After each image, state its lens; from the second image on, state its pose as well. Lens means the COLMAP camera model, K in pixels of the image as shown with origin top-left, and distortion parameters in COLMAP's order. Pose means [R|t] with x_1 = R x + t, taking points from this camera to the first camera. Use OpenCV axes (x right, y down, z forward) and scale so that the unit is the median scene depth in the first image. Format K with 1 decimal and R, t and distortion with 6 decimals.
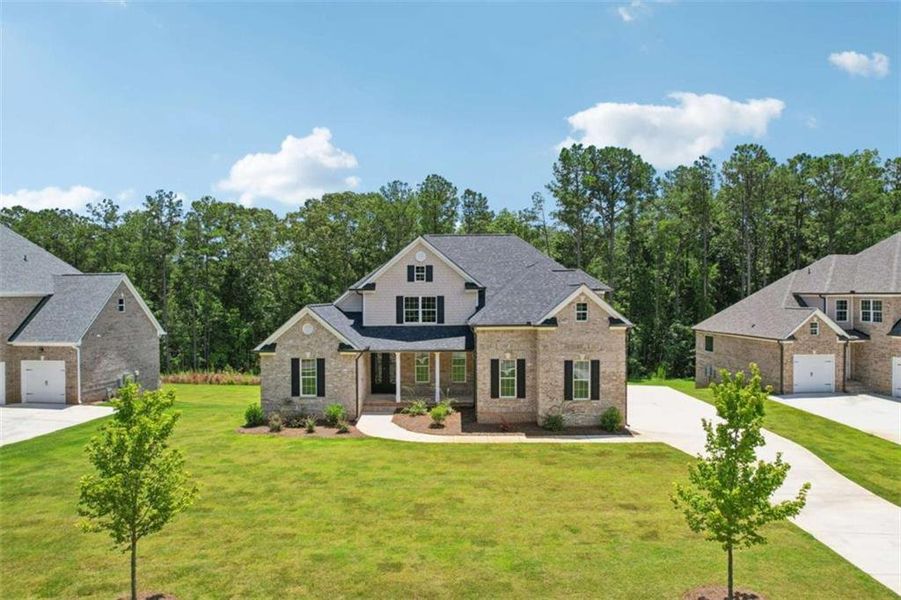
lens RADIAL K [[583.5, 0, 465.0], [0, 583.5, 310.4], [0, 0, 1]] dist [-0.062614, 0.045483]
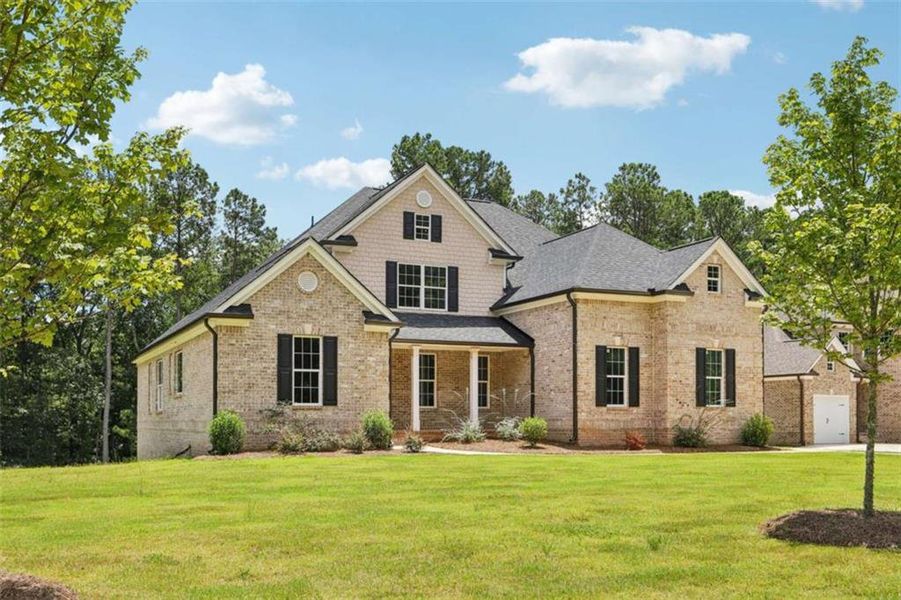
lens RADIAL K [[866.0, 0, 470.9], [0, 866.0, 417.4], [0, 0, 1]] dist [-0.010369, 0.001404]
pose [[0.898089, 0.000783, 0.439814, -0.447614], [0.014009, 0.999440, -0.030385, 0.170114], [-0.439591, 0.033450, 0.897575, 0.183712]]
